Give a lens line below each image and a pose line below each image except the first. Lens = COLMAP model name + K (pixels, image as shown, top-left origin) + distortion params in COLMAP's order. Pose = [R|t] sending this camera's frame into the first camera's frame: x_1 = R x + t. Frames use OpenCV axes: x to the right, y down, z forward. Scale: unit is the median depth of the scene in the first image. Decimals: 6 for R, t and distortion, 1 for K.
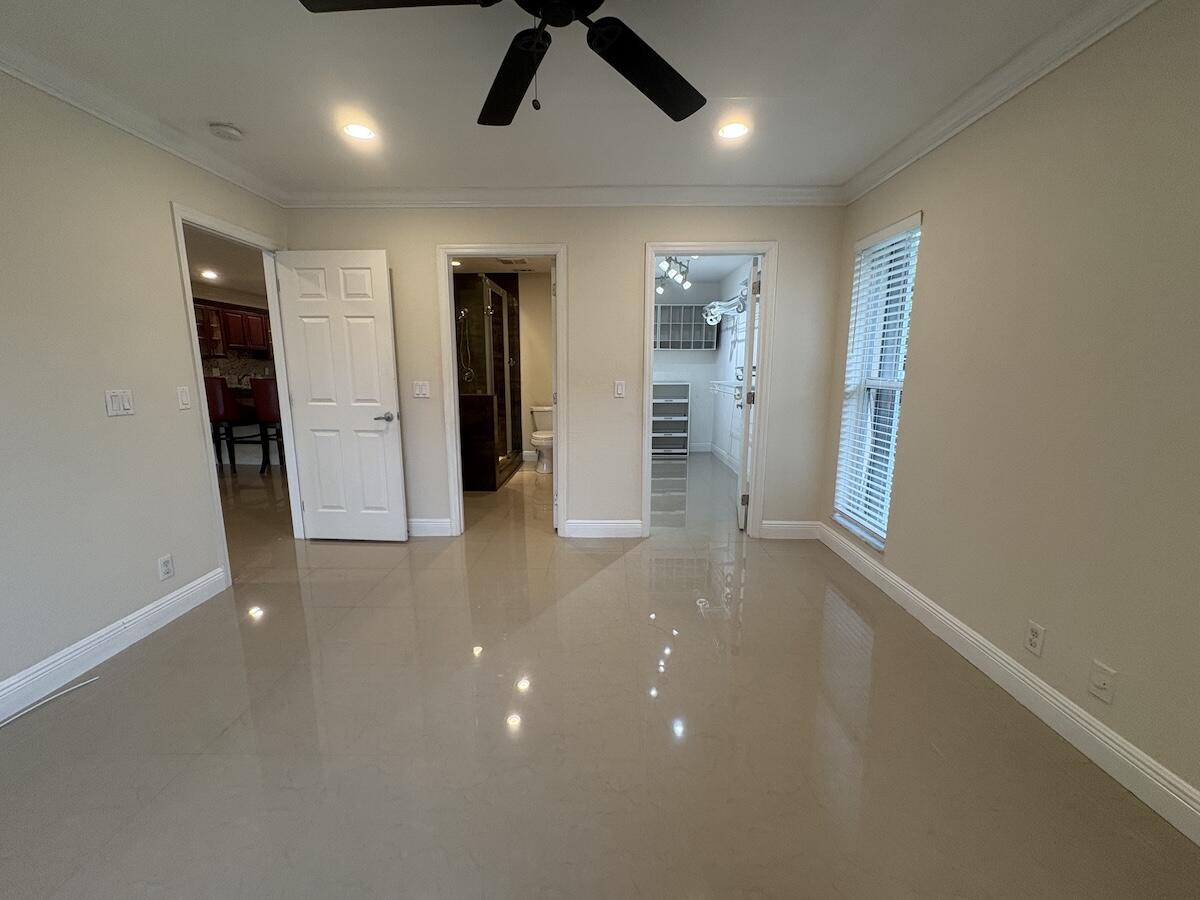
lens RADIAL K [[480.1, 0, 599.5], [0, 480.1, 450.2], [0, 0, 1]] dist [0.010677, -0.000228]
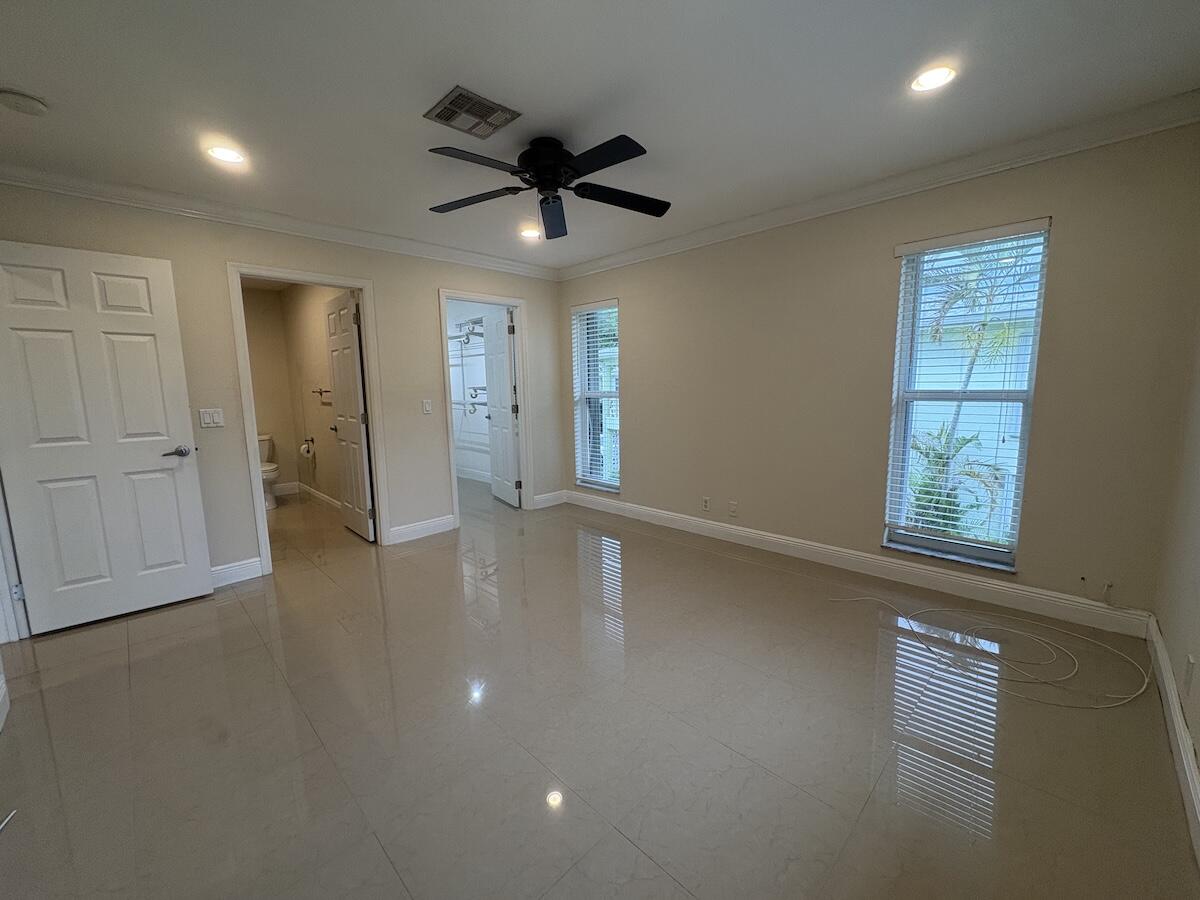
lens RADIAL K [[480.1, 0, 605.5], [0, 480.1, 443.8], [0, 0, 1]] dist [0.010677, -0.000228]
pose [[0.695154, -0.103378, 0.711389, -0.483753], [0.140547, 0.990052, 0.006534, 0.016689], [-0.704988, 0.095441, 0.702768, -0.126474]]
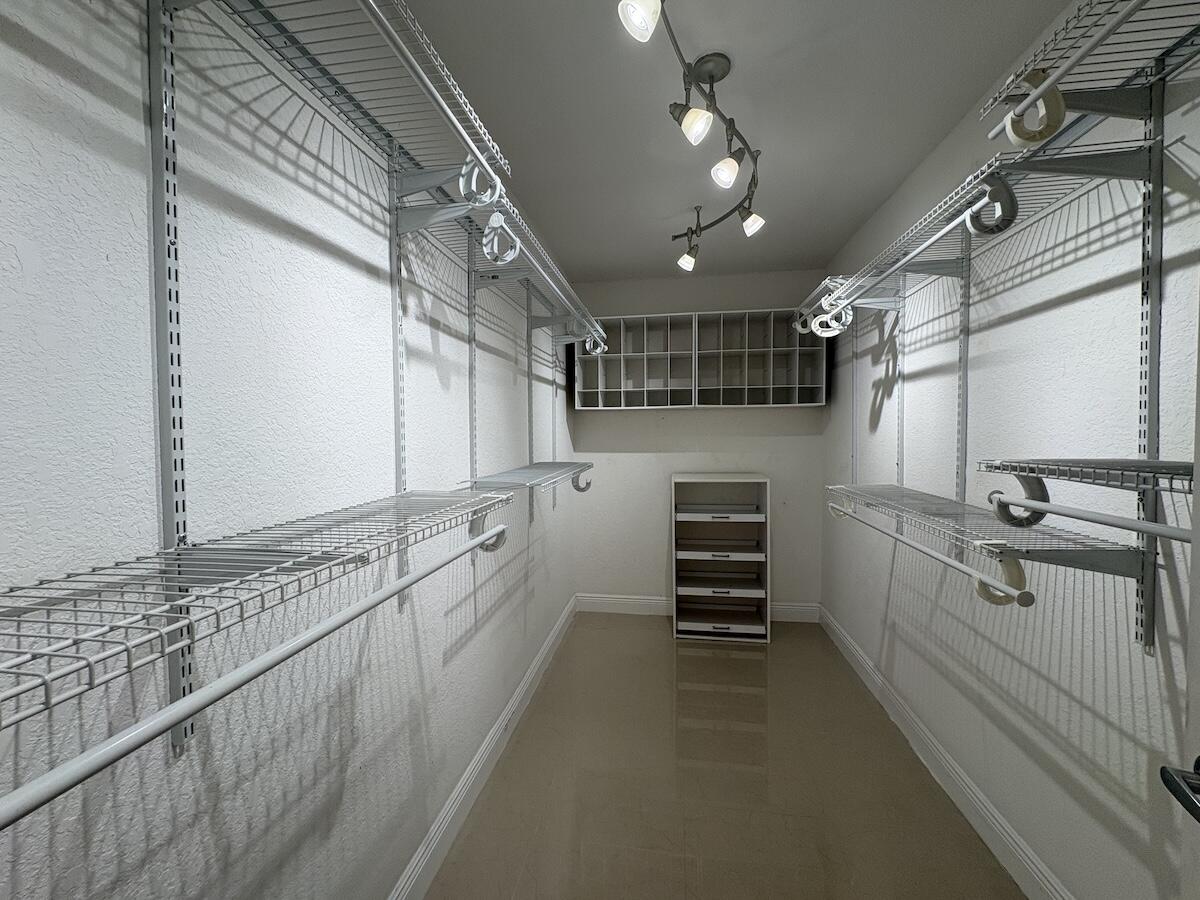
lens RADIAL K [[480.1, 0, 600.0], [0, 480.1, 447.7], [0, 0, 1]] dist [0.010677, -0.000228]
pose [[0.990032, -0.002905, -0.140813, 0.182639], [-0.016614, 0.990398, -0.137246, -0.196863], [0.139860, 0.138217, 0.980477, 1.010852]]
